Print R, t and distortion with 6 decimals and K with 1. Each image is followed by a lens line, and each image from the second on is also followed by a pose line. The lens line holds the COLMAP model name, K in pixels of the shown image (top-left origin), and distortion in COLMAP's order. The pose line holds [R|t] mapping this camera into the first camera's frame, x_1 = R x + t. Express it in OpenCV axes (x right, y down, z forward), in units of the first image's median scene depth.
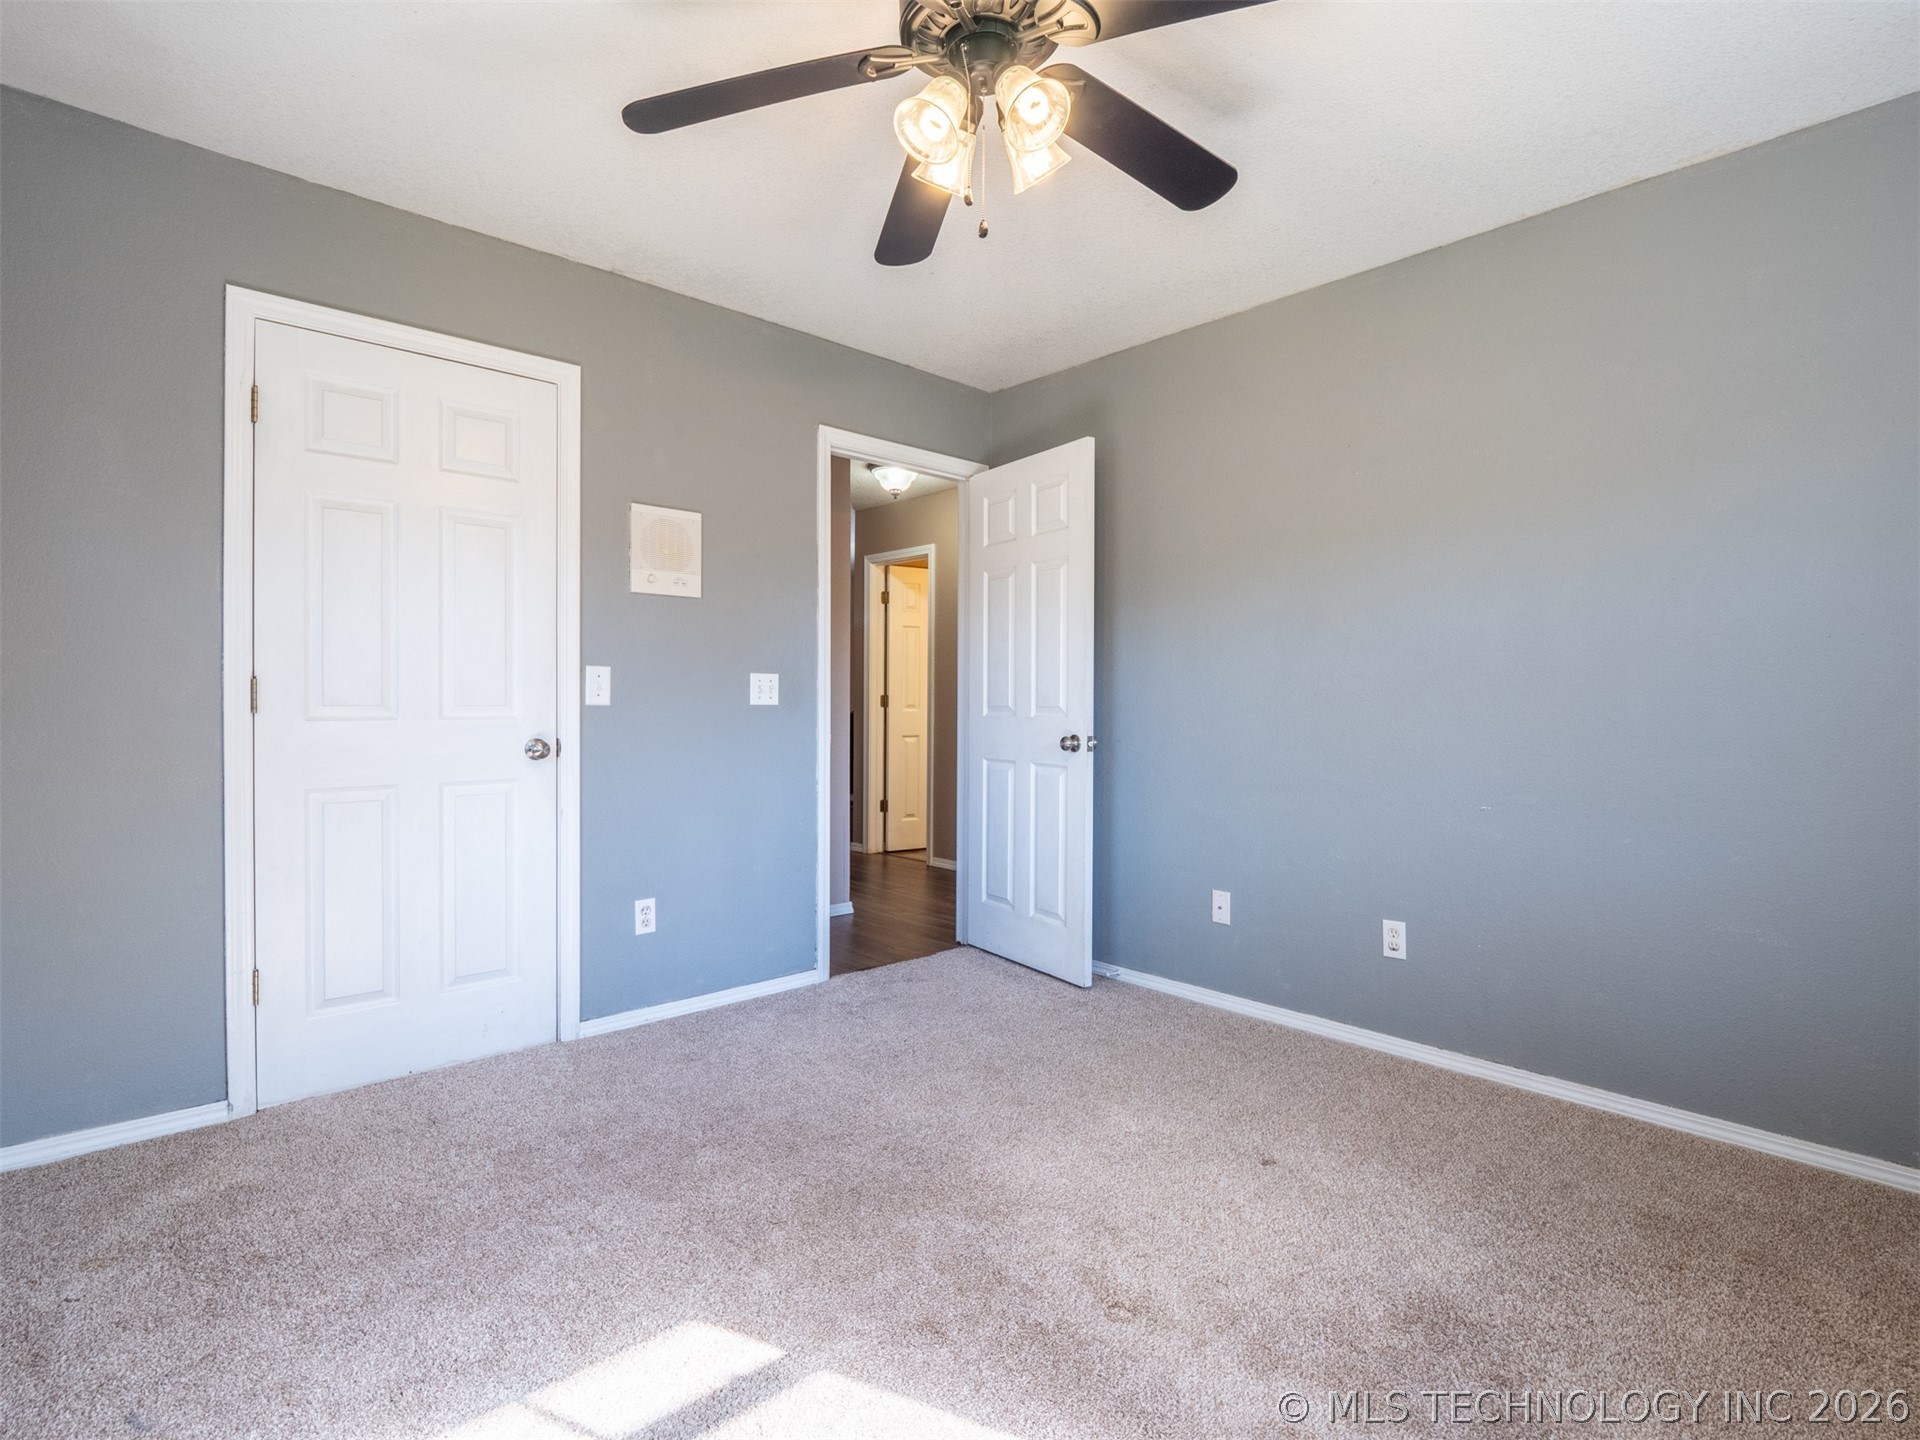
lens RADIAL K [[940.4, 0, 949.2], [0, 940.4, 714.9], [0, 0, 1]] dist [-0.004501, -0.007539]
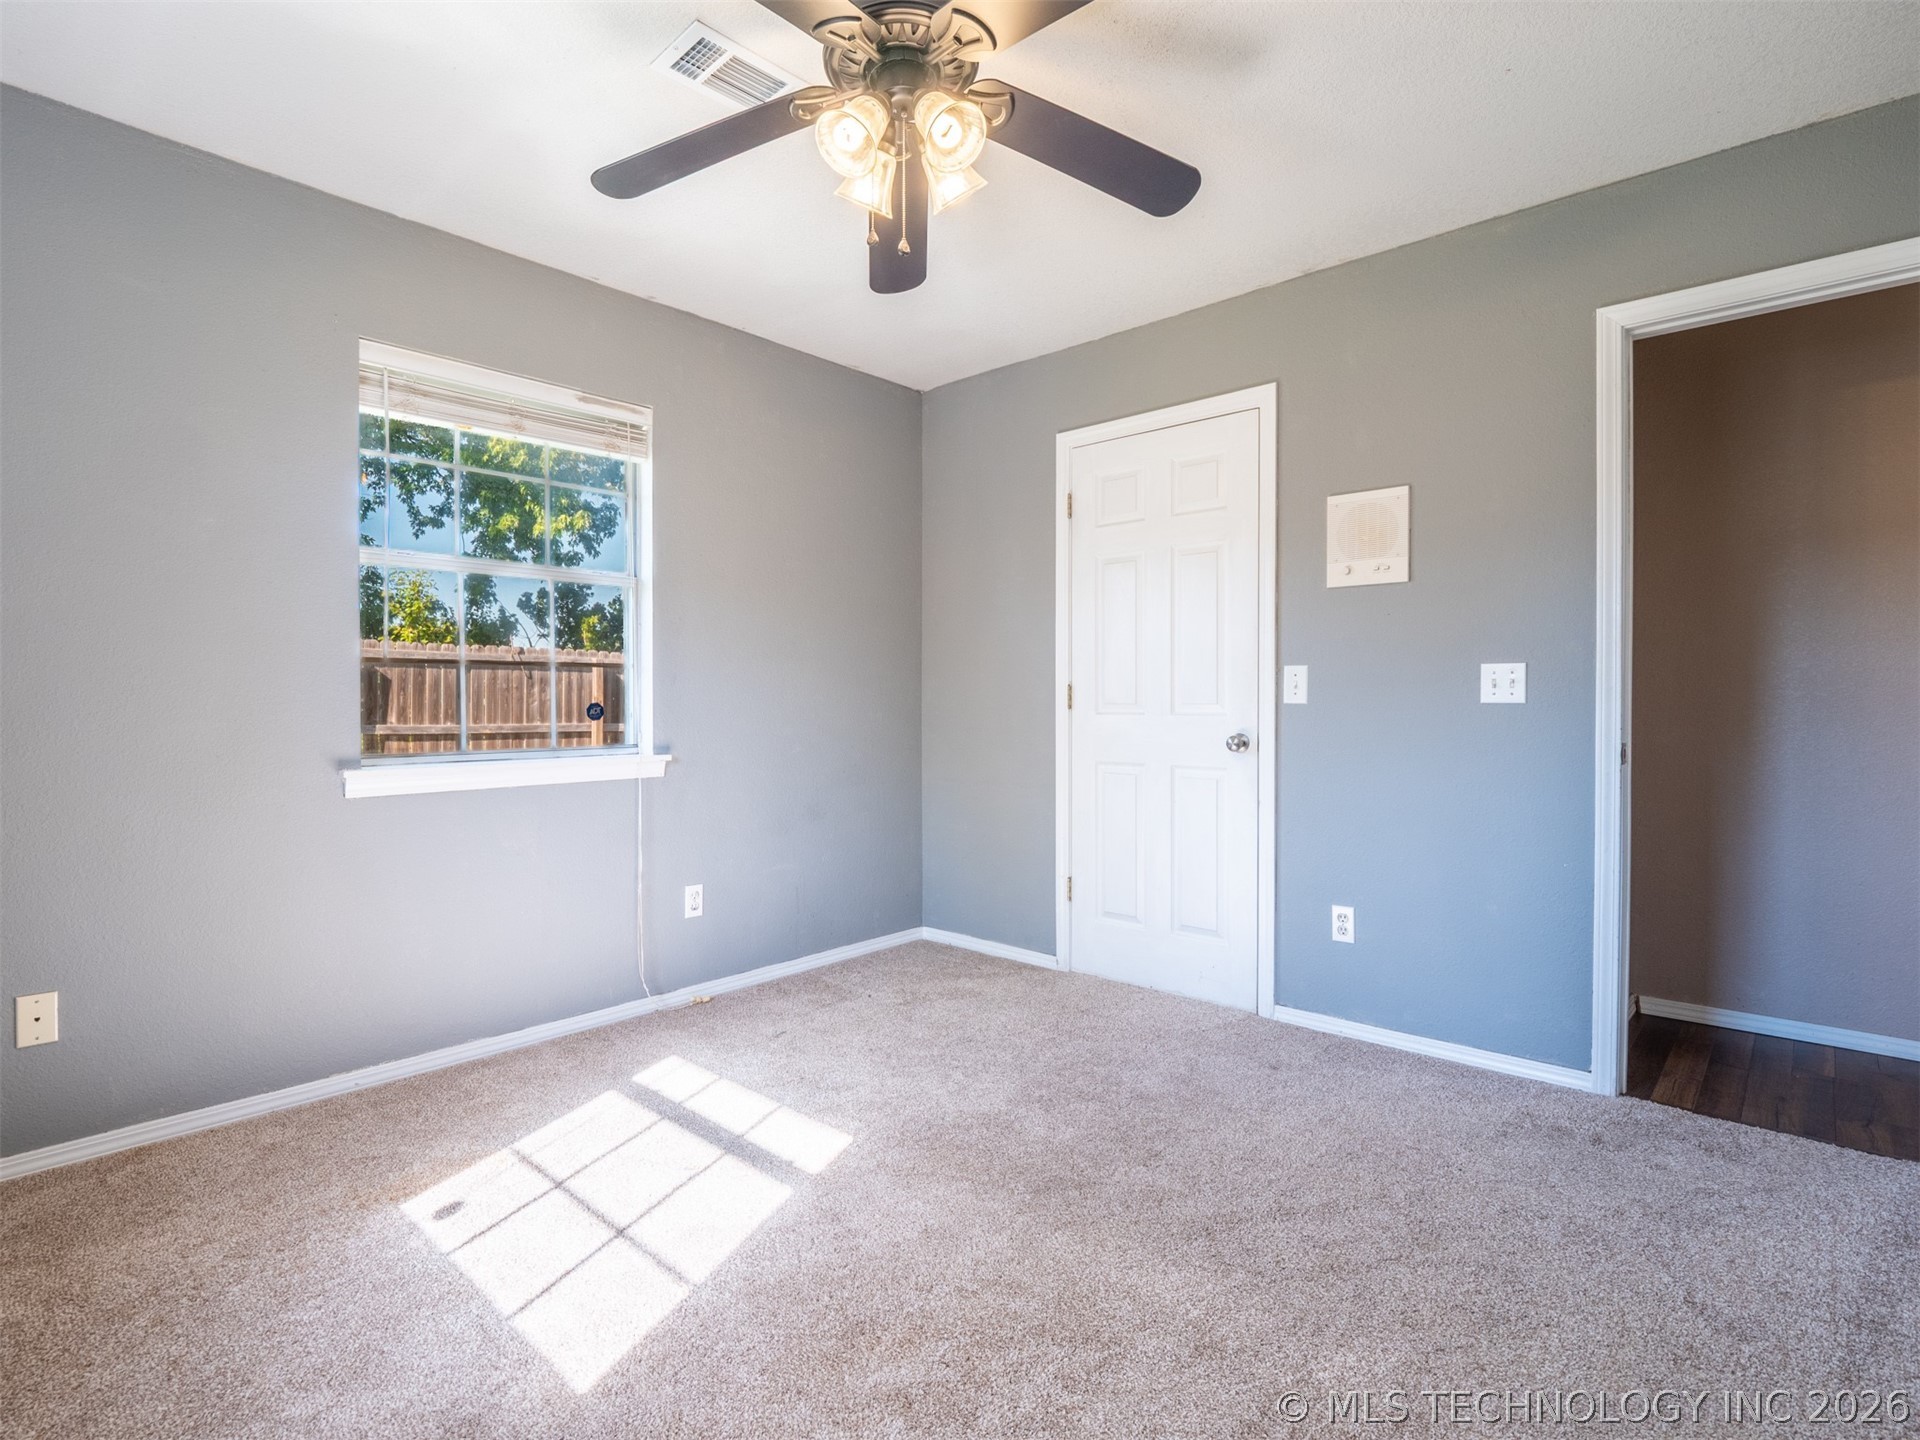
lens RADIAL K [[940.4, 0, 971.6], [0, 940.4, 712.9], [0, 0, 1]] dist [-0.004501, -0.007539]
pose [[0.108895, 0.009022, -0.994012, 0.616067], [-0.009545, 0.999922, 0.008030, -0.004974], [0.994007, 0.008614, 0.108973, 0.545100]]
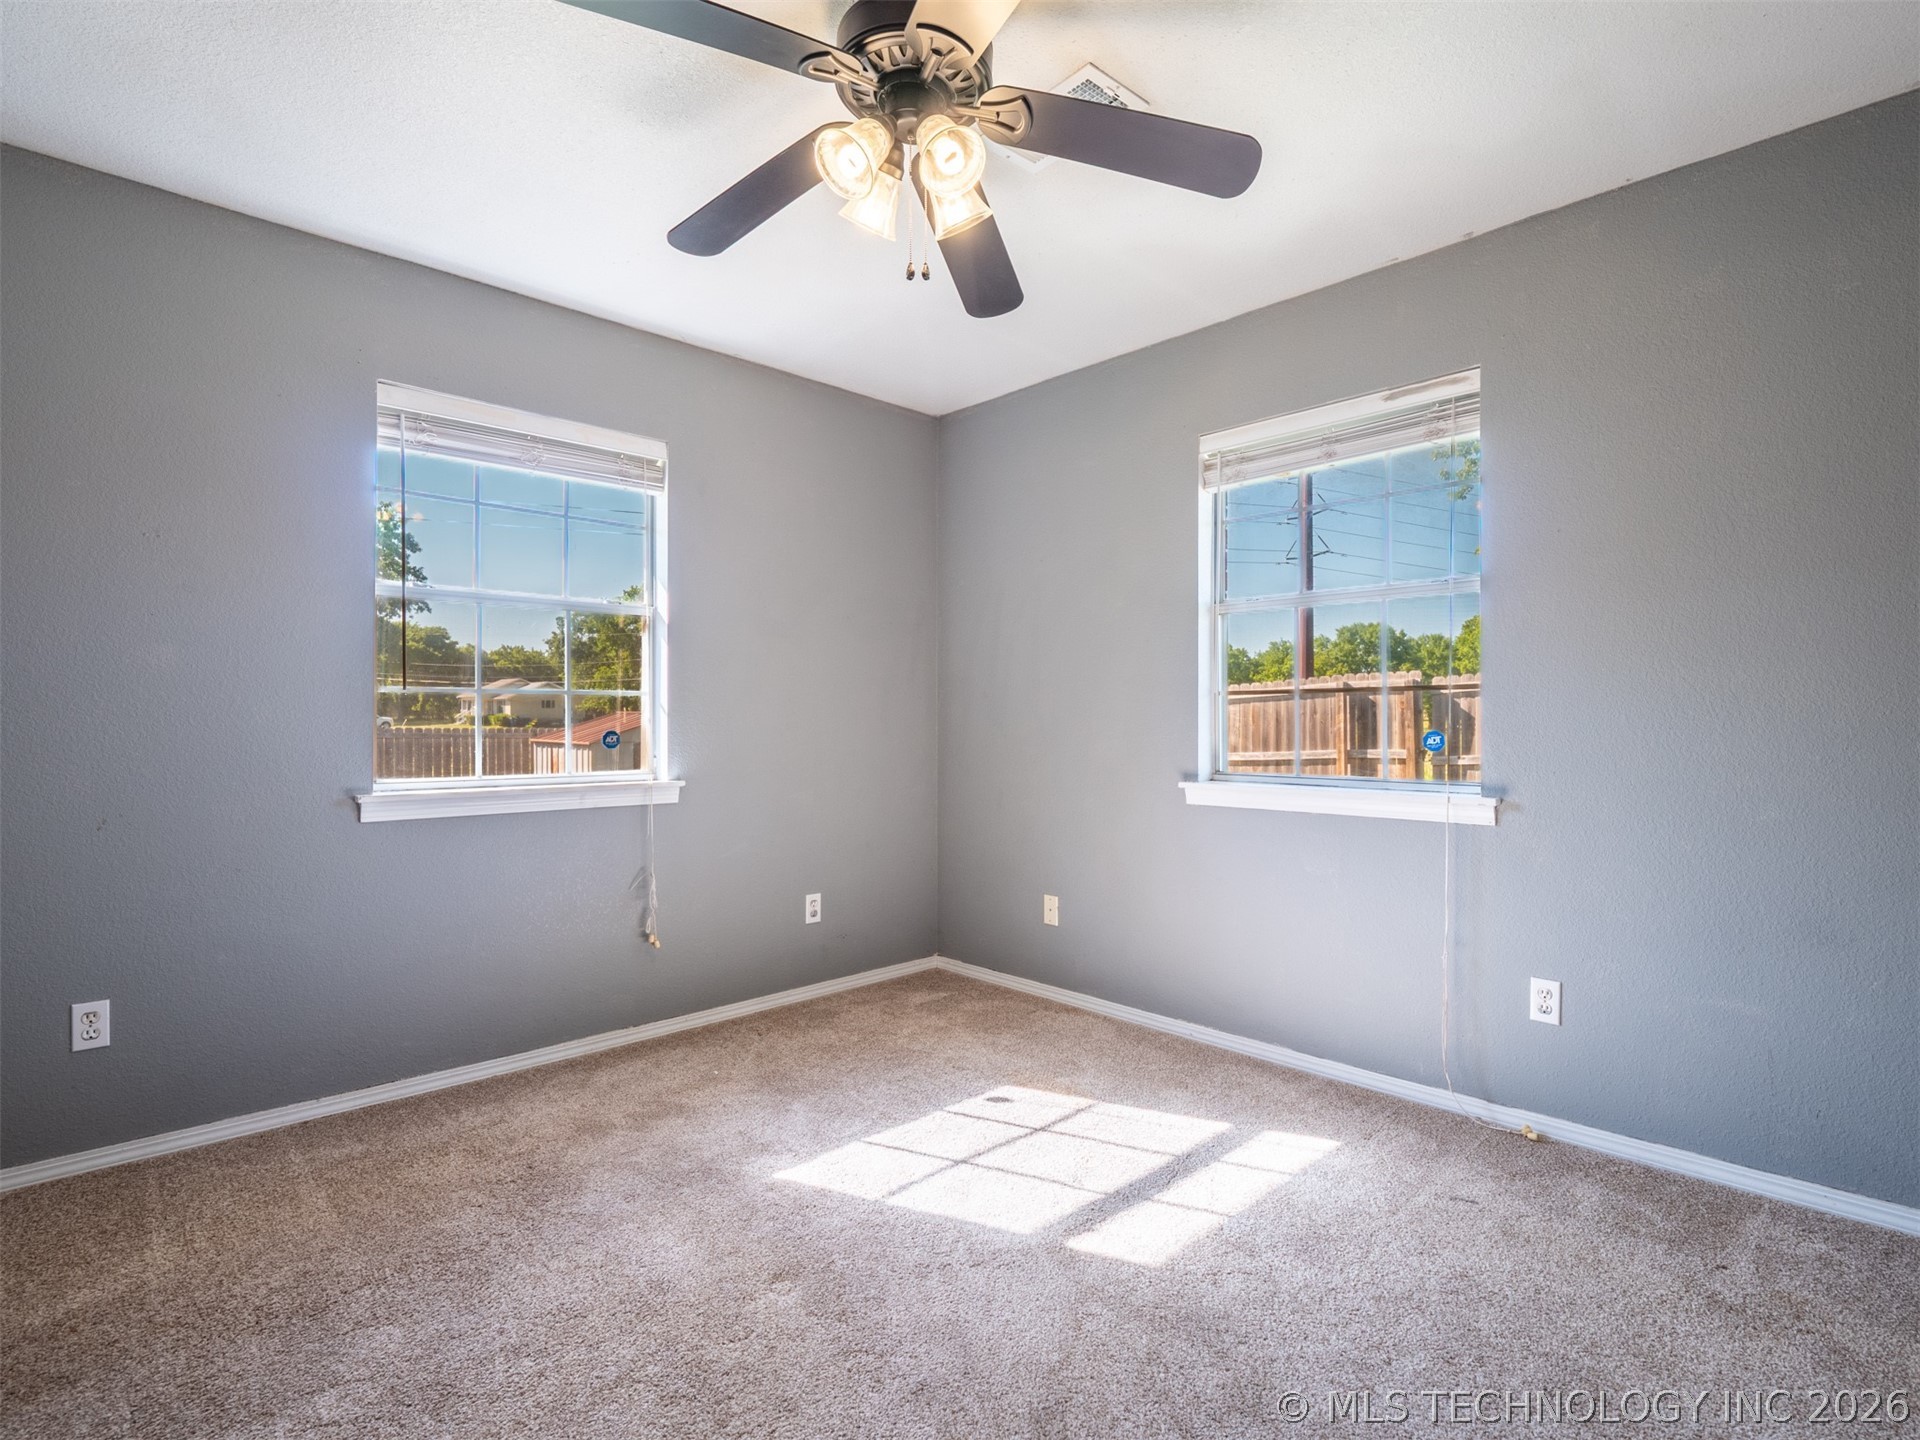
lens RADIAL K [[940.4, 0, 960.4], [0, 940.4, 719.4], [0, 0, 1]] dist [-0.004501, -0.007539]
pose [[-0.999329, -0.003161, -0.036483, 0.007241], [-0.003491, 0.999954, 0.008984, -0.022338], [0.036453, 0.009105, -0.999294, 1.148869]]
